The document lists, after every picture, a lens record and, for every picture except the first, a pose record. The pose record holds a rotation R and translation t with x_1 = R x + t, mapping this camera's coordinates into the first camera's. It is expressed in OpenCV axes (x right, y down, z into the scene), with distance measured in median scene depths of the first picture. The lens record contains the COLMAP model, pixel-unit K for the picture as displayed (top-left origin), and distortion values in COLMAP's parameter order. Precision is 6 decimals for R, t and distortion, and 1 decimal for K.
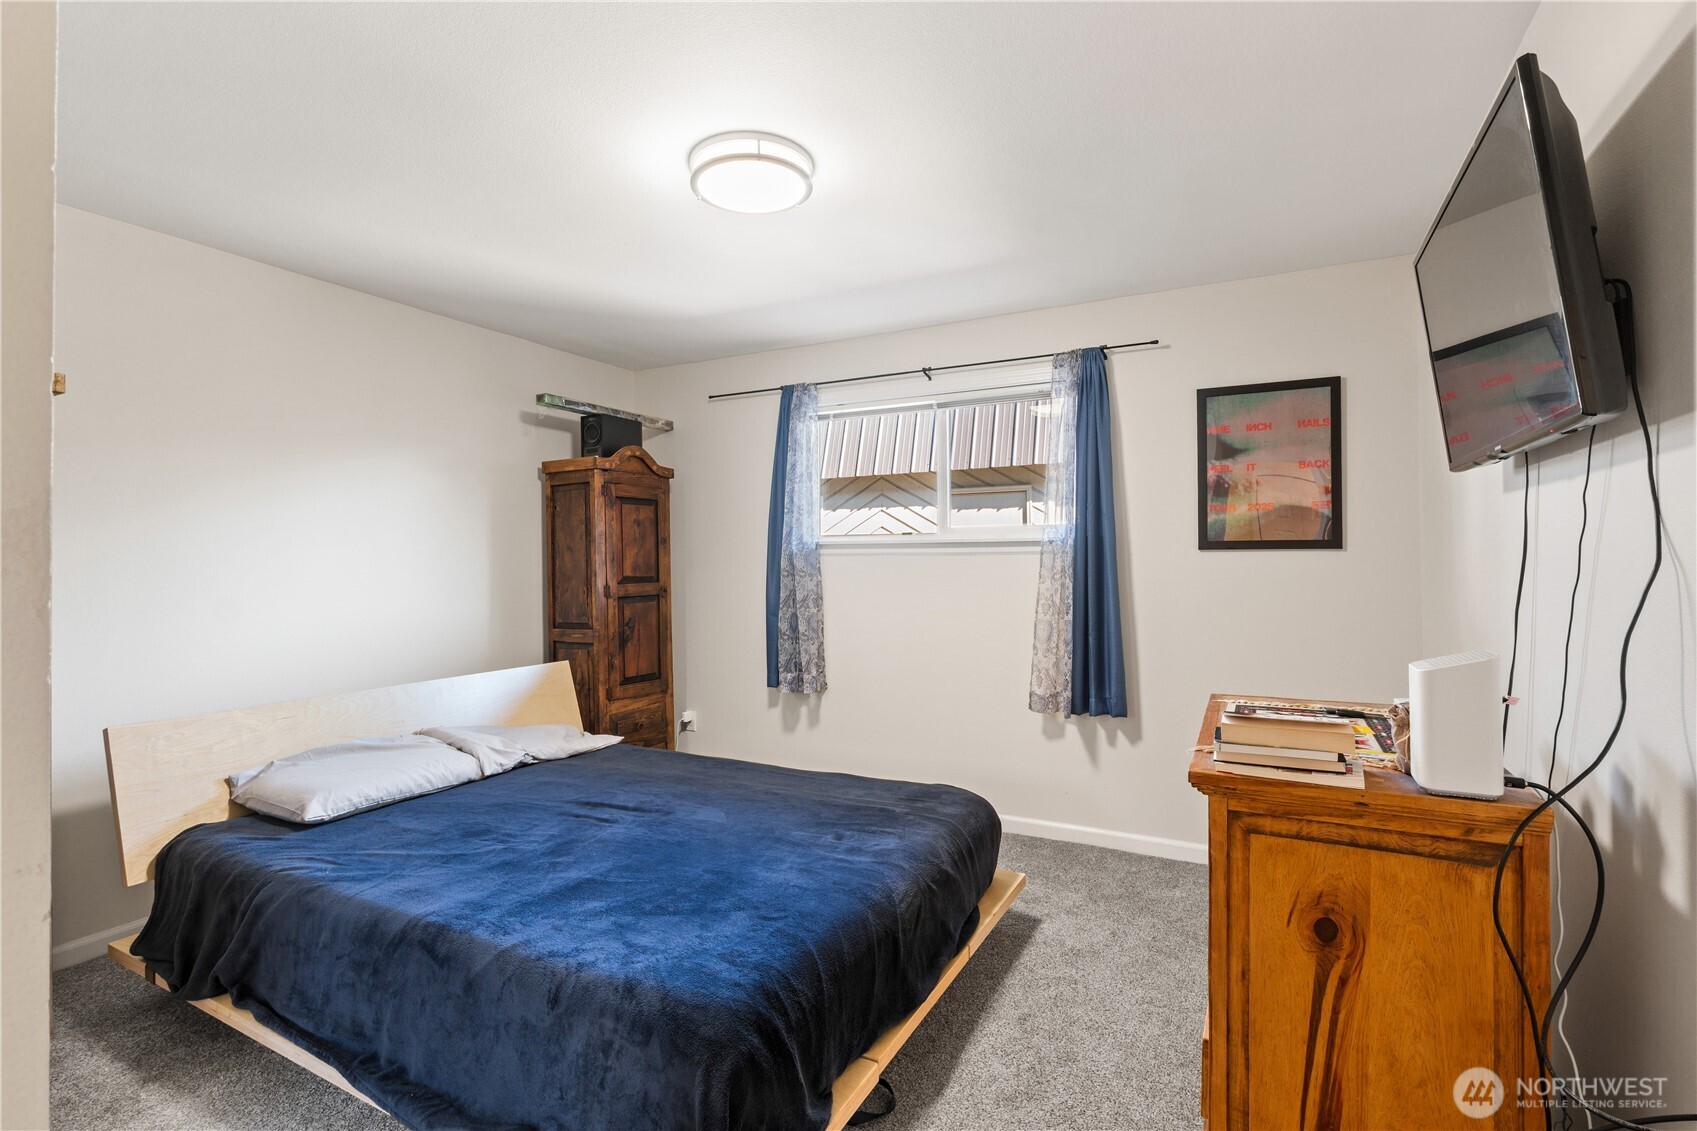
lens RADIAL K [[783.1, 0, 858.7], [0, 783.1, 547.2], [0, 0, 1]] dist [-0.010236, 0.001157]
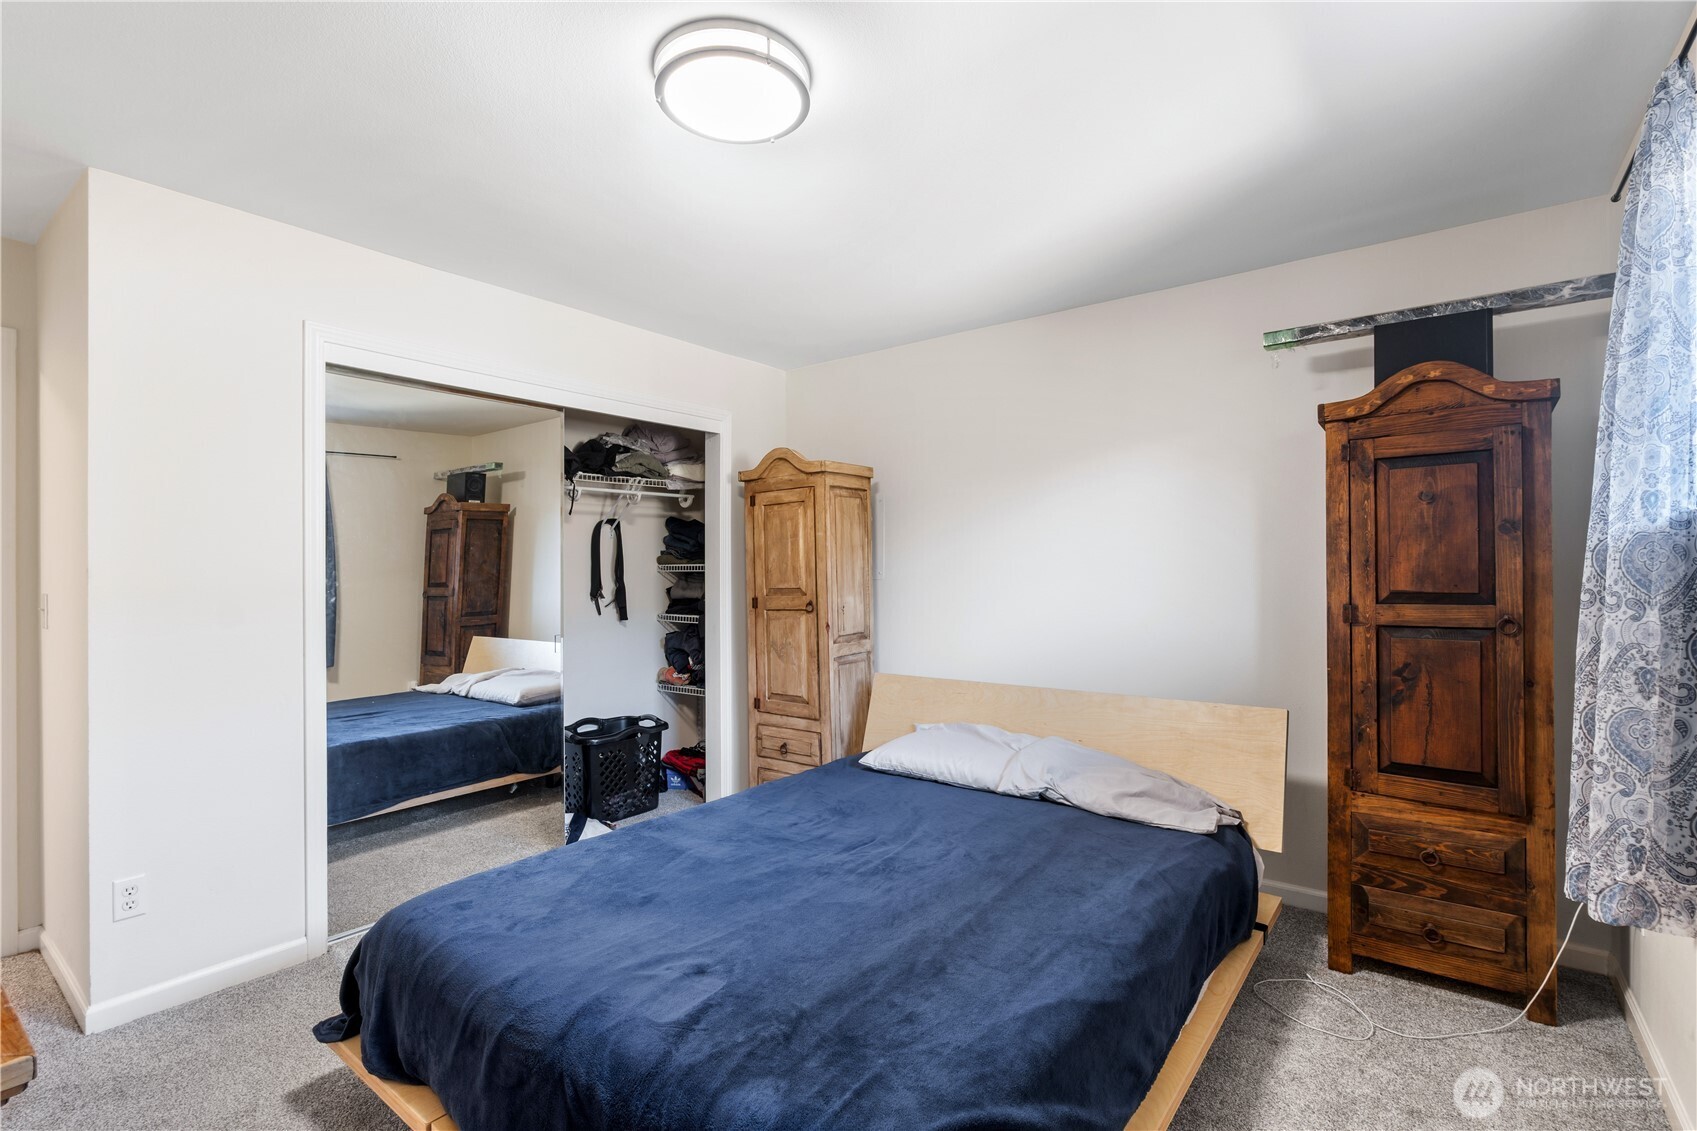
lens RADIAL K [[783.1, 0, 848.5], [0, 783.1, 561.9], [0, 0, 1]] dist [-0.010236, 0.001157]
pose [[-0.168200, -0.000756, -0.985753, 0.352462], [0.026050, 0.999647, -0.005211, 0.007647], [0.985409, -0.026555, -0.168121, 0.693136]]
